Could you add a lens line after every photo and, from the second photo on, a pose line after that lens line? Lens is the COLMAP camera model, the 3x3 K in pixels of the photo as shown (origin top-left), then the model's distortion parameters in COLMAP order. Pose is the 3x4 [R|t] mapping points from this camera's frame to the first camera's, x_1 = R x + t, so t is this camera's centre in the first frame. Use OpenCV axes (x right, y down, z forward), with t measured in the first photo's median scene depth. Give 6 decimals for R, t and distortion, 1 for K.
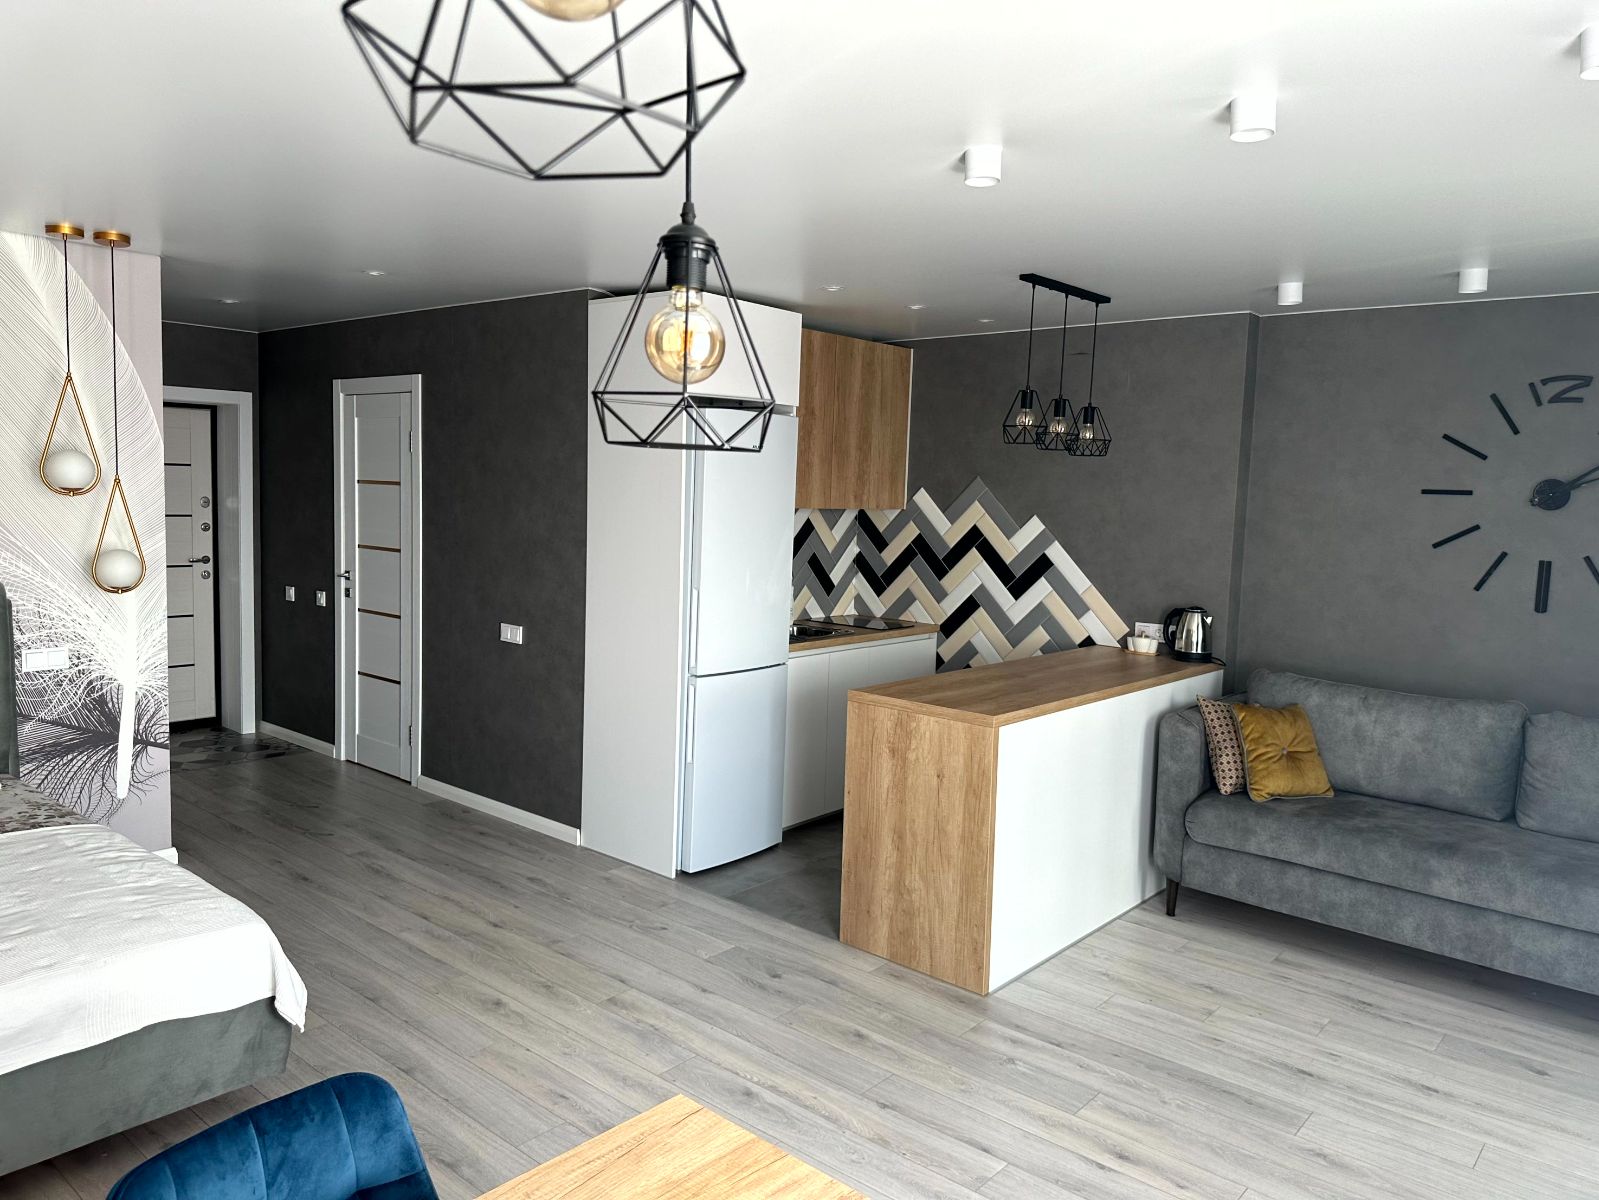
lens RADIAL K [[1125.6, 0, 792.1], [0, 1125.6, 587.8], [0, 0, 1]] dist [0.110498, -0.164474]
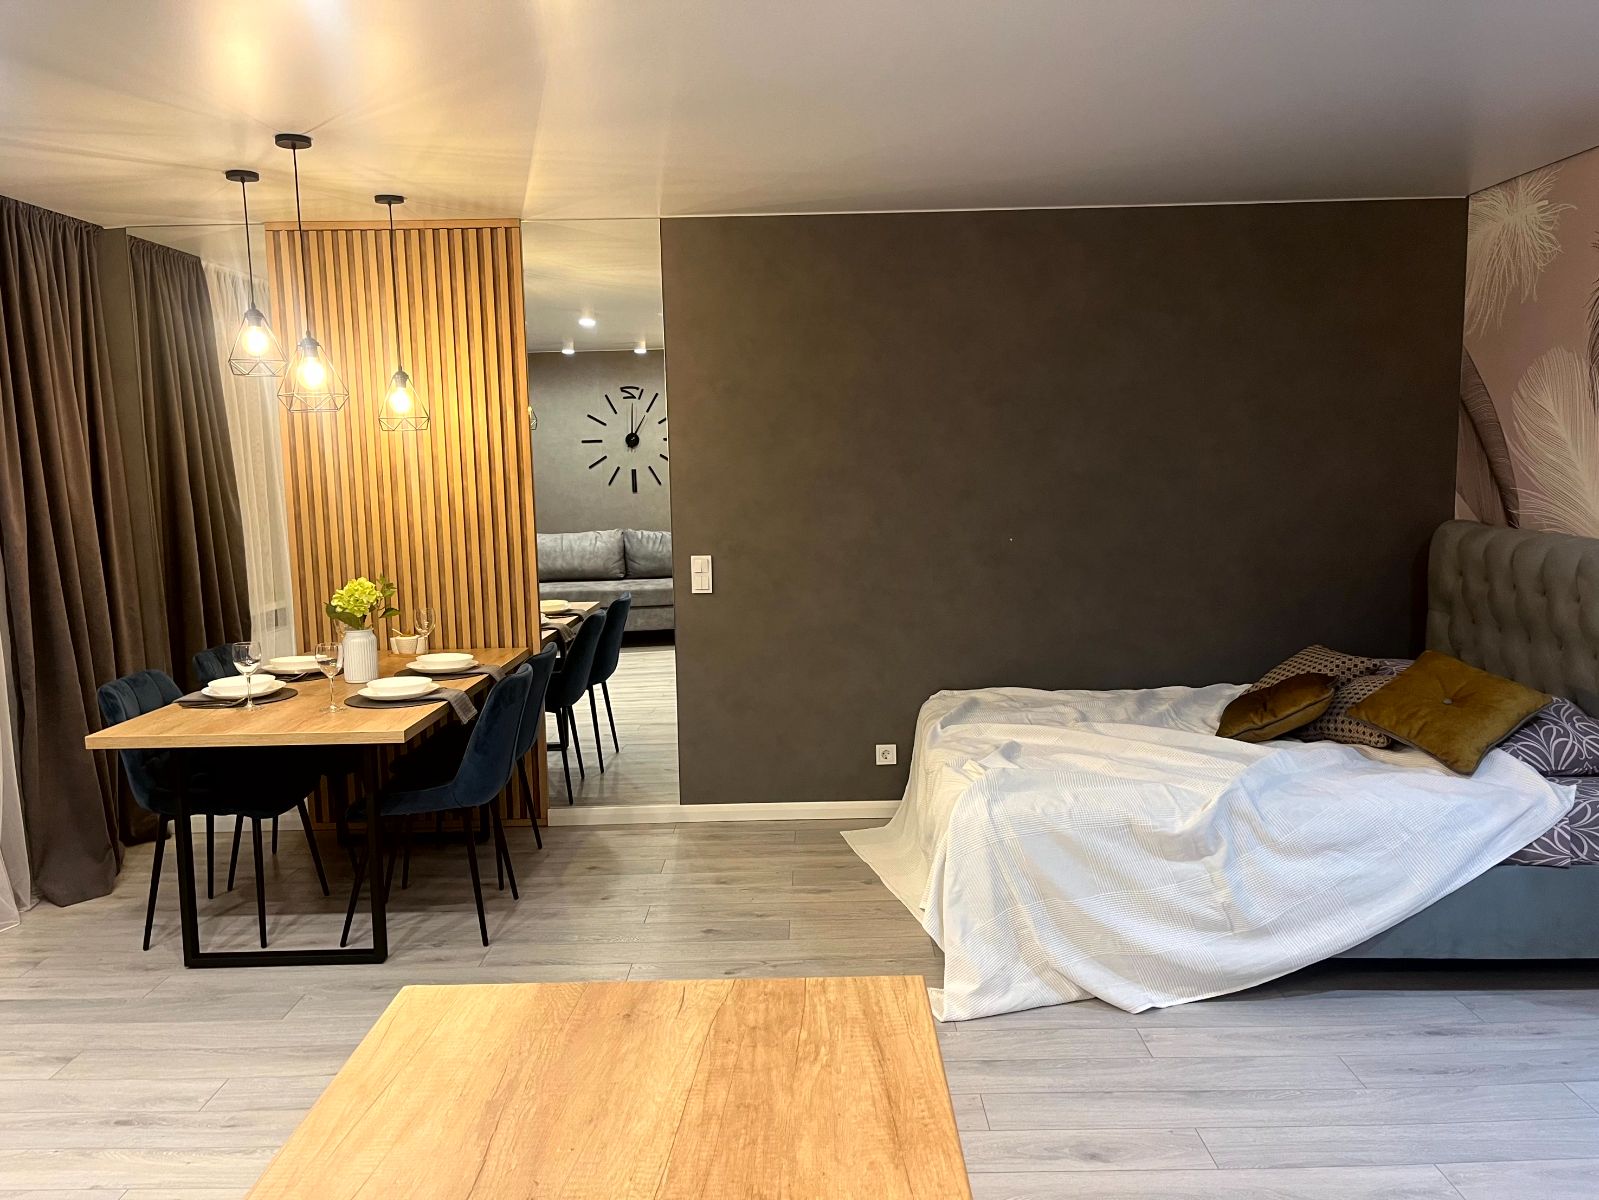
lens RADIAL K [[1218.4, 0, 809.6], [0, 1218.4, 606.3], [0, 0, 1]] dist [0.073849, -0.096064]
pose [[-0.754077, 0.062560, -0.653800, 0.260588], [-0.063879, 0.983748, 0.167809, -0.059602], [0.653672, 0.168305, -0.737825, 1.065029]]
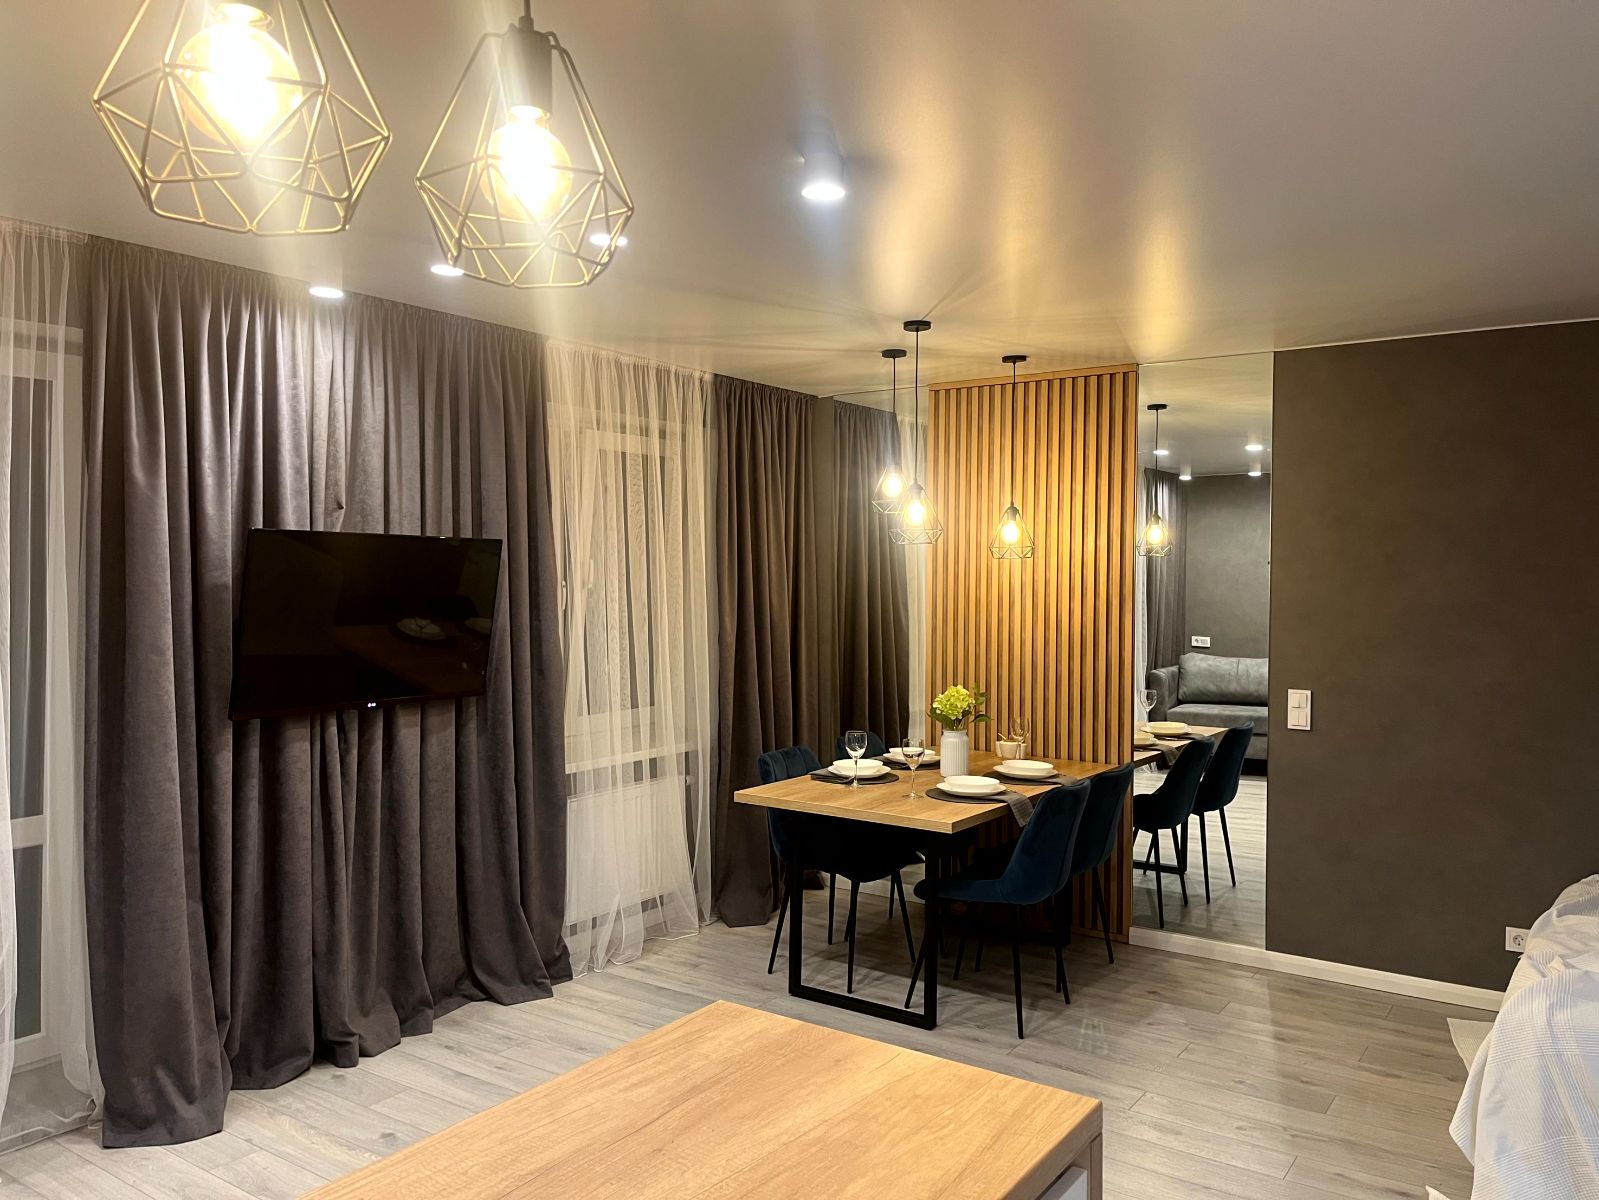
lens RADIAL K [[1216.2, 0, 799.5], [0, 1216.2, 600.0], [0, 0, 1]] dist [0.067540, -0.083861]
pose [[-0.993270, -0.037106, -0.109717, 0.165047], [-0.048849, 0.993127, 0.106356, -0.081719], [0.105016, 0.111000, -0.988256, 1.171654]]
